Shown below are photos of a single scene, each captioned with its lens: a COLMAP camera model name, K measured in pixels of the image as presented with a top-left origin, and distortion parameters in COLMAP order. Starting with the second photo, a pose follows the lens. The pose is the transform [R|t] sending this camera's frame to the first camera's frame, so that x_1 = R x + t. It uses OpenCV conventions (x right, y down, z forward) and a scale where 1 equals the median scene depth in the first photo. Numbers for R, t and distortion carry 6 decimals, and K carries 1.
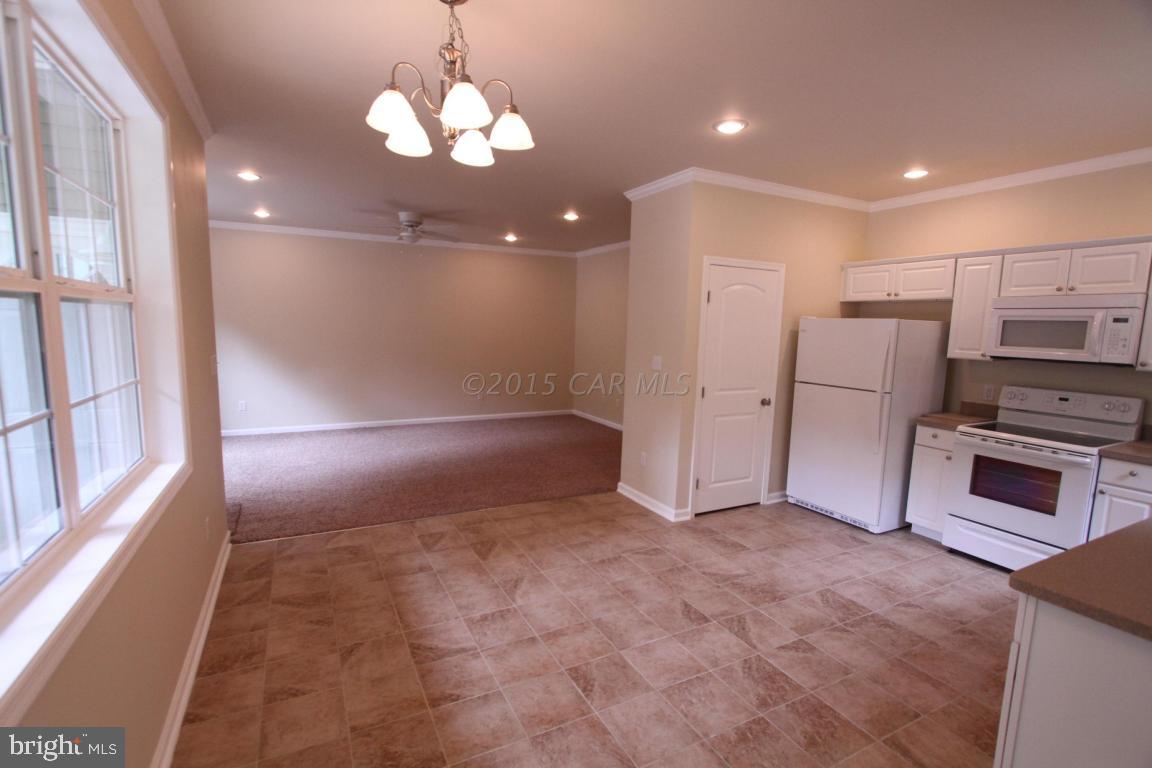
lens RADIAL K [[528.5, 0, 568.7], [0, 528.5, 389.2], [0, 0, 1]] dist [-0.012928, 0.000742]
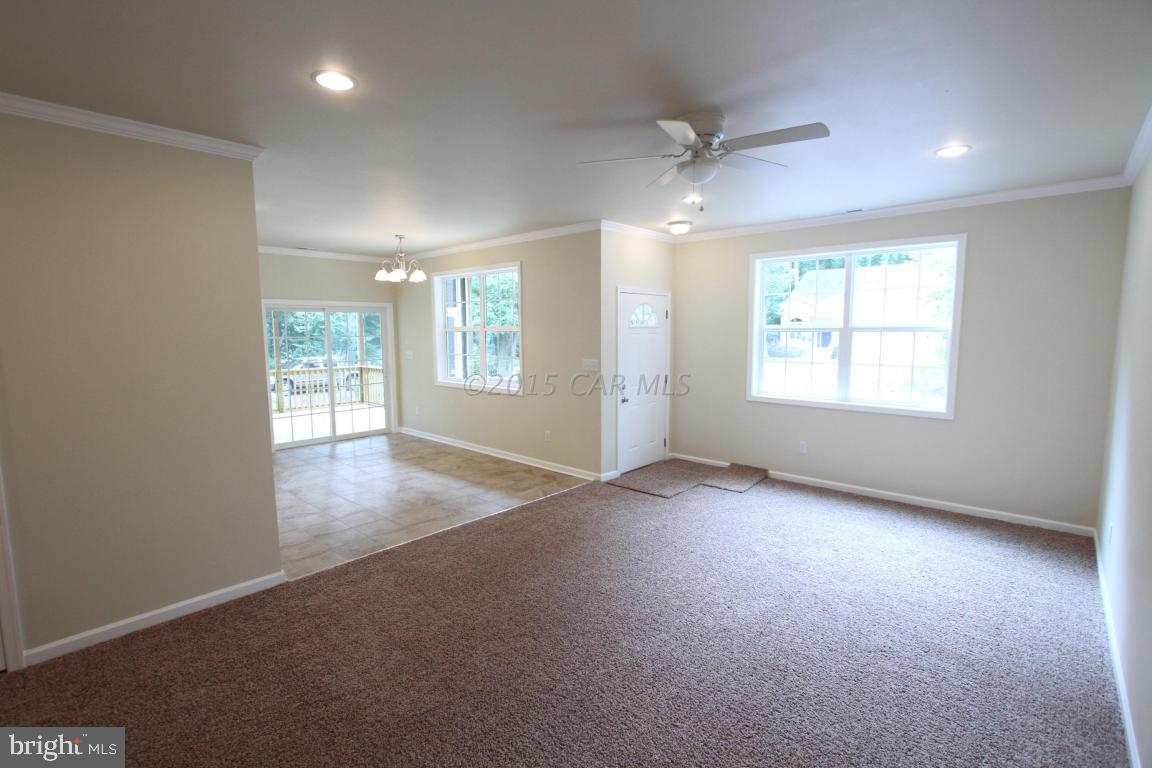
lens RADIAL K [[528.5, 0, 568.7], [0, 528.5, 389.2], [0, 0, 1]] dist [-0.012928, 0.000742]
pose [[-0.939540, 0.020525, -0.341823, -0.035077], [-0.059021, 0.973558, 0.220684, -0.321734], [0.337314, 0.227516, -0.913486, 2.398863]]
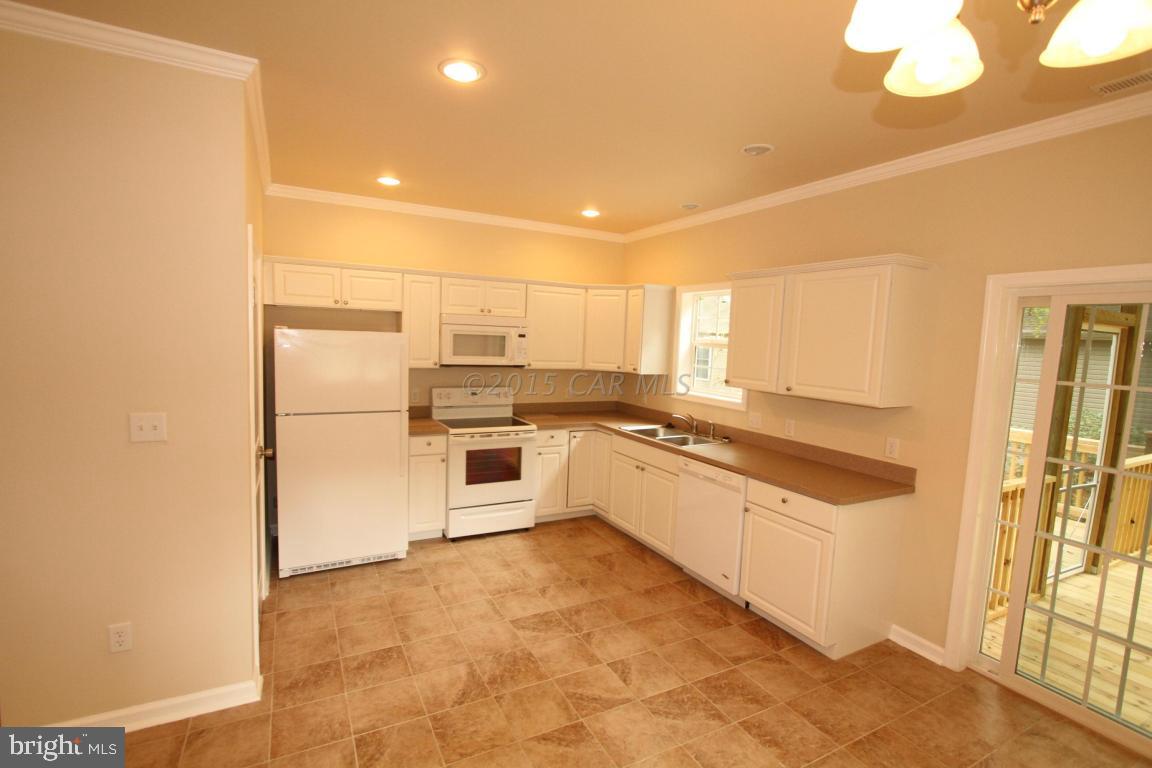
lens RADIAL K [[528.5, 0, 568.7], [0, 528.5, 389.2], [0, 0, 1]] dist [-0.012928, 0.000742]
pose [[-0.009438, -0.121787, 0.992511, -0.376789], [0.086116, 0.988769, 0.122147, -0.135608], [-0.996240, 0.086624, 0.001155, 0.774617]]
